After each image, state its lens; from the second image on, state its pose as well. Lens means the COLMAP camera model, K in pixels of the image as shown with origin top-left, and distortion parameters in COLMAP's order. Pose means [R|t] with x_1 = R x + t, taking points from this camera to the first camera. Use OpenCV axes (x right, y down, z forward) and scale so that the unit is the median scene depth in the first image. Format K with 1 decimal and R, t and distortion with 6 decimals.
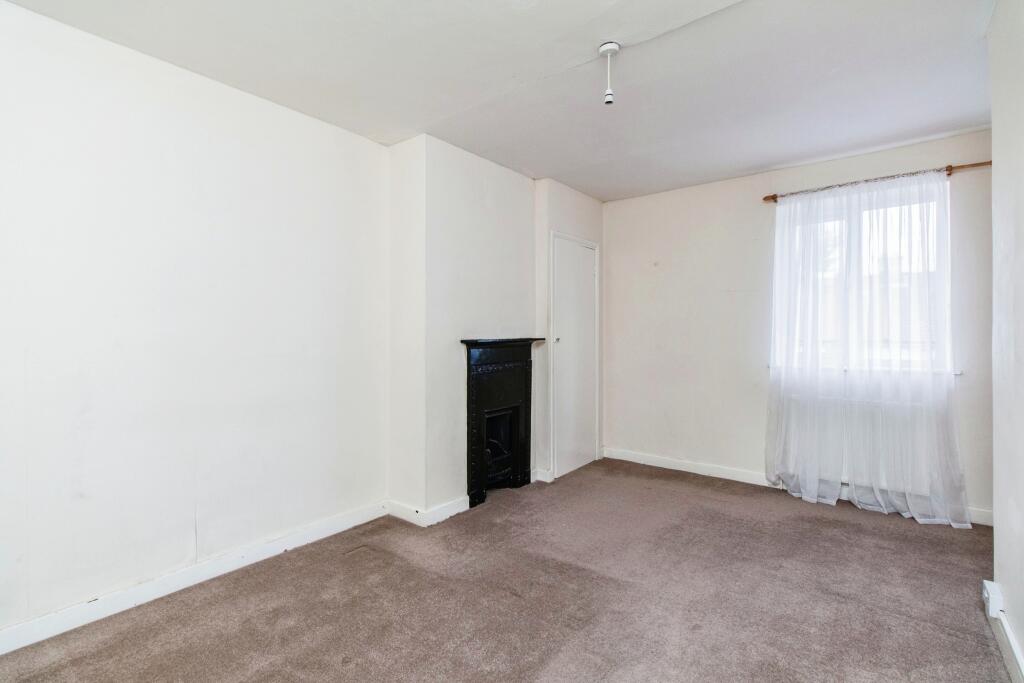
lens RADIAL K [[486.7, 0, 507.5], [0, 486.7, 334.5], [0, 0, 1]] dist [0.003672, 0.000197]
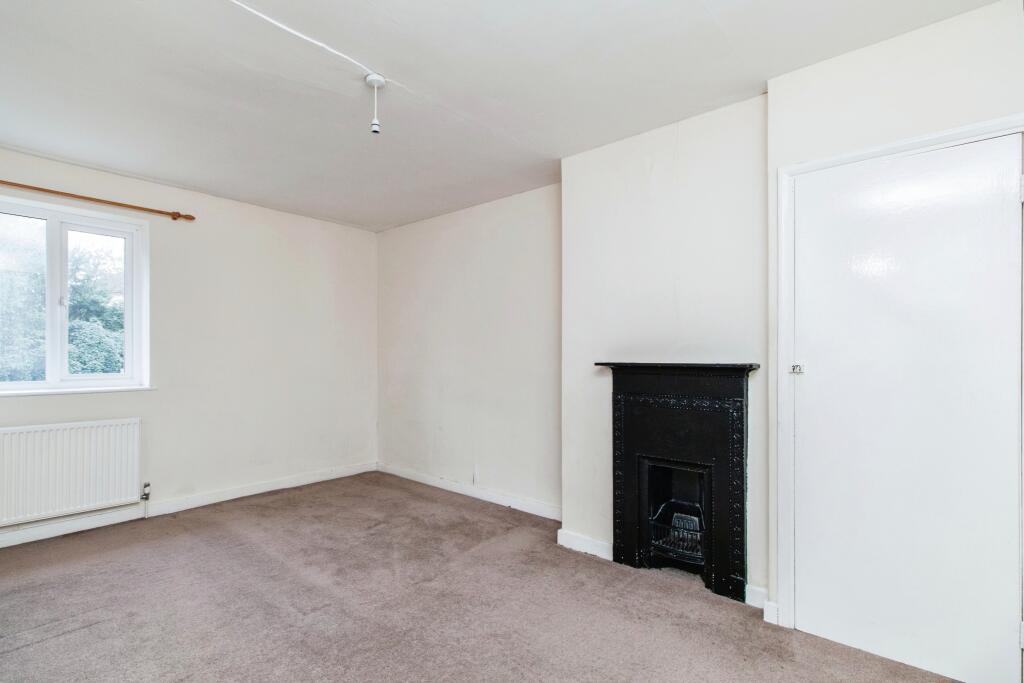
lens RADIAL K [[486.7, 0, 505.7], [0, 486.7, 346.6], [0, 0, 1]] dist [0.003672, 0.000197]
pose [[-0.041992, -0.011424, -0.999053, 0.710733], [-0.008740, 0.999901, -0.011067, -0.005628], [0.999080, 0.008267, -0.042088, 0.766067]]
